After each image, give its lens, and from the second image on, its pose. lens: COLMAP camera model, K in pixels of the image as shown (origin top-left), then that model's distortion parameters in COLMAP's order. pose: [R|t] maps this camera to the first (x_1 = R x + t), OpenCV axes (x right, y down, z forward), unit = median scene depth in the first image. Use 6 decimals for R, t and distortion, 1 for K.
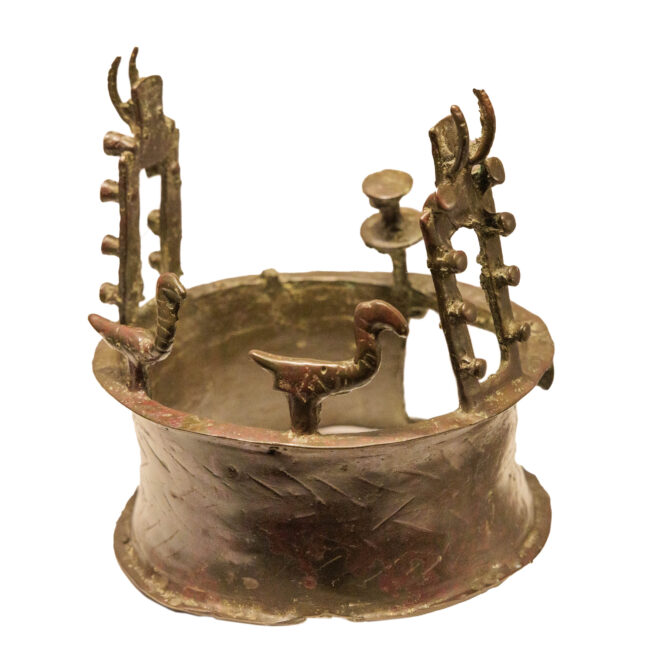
lens RADIAL K [[2447.2, 0, 334.8], [0, 2447.2, 335.2], [0, 0, 1]] dist [0.101589, 0.000000]
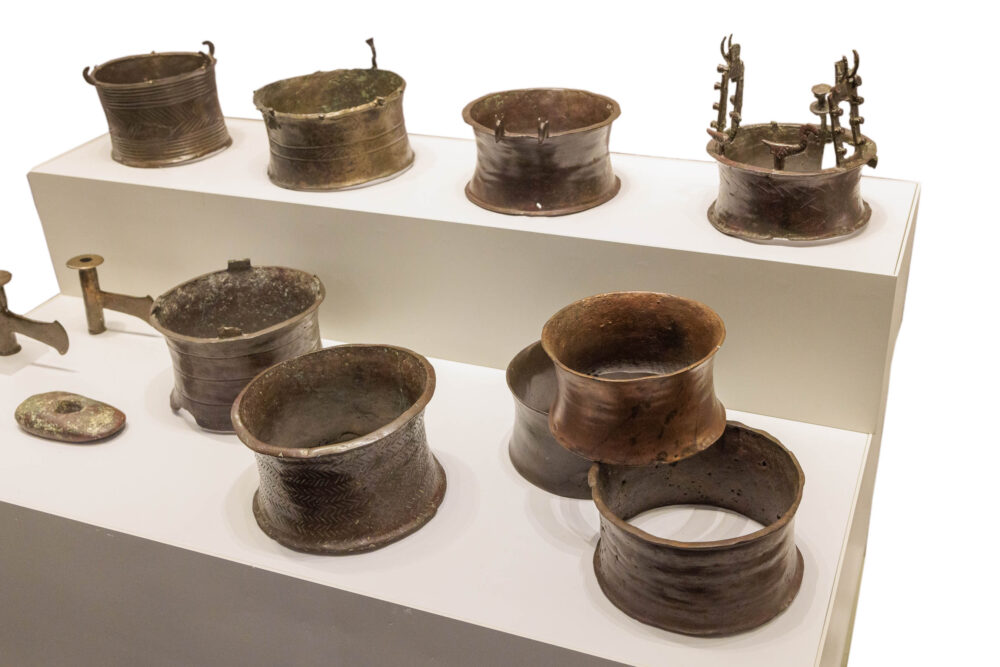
lens RADIAL K [[990.9, 0, 498.7], [0, 990.9, 331.5], [0, 0, 1]] dist [-0.027202, 0.000000]
pose [[0.954760, 0.104586, -0.278381, 0.014705], [-0.056109, 0.982656, 0.176743, 0.034373], [0.292038, -0.153127, 0.944069, -0.205426]]
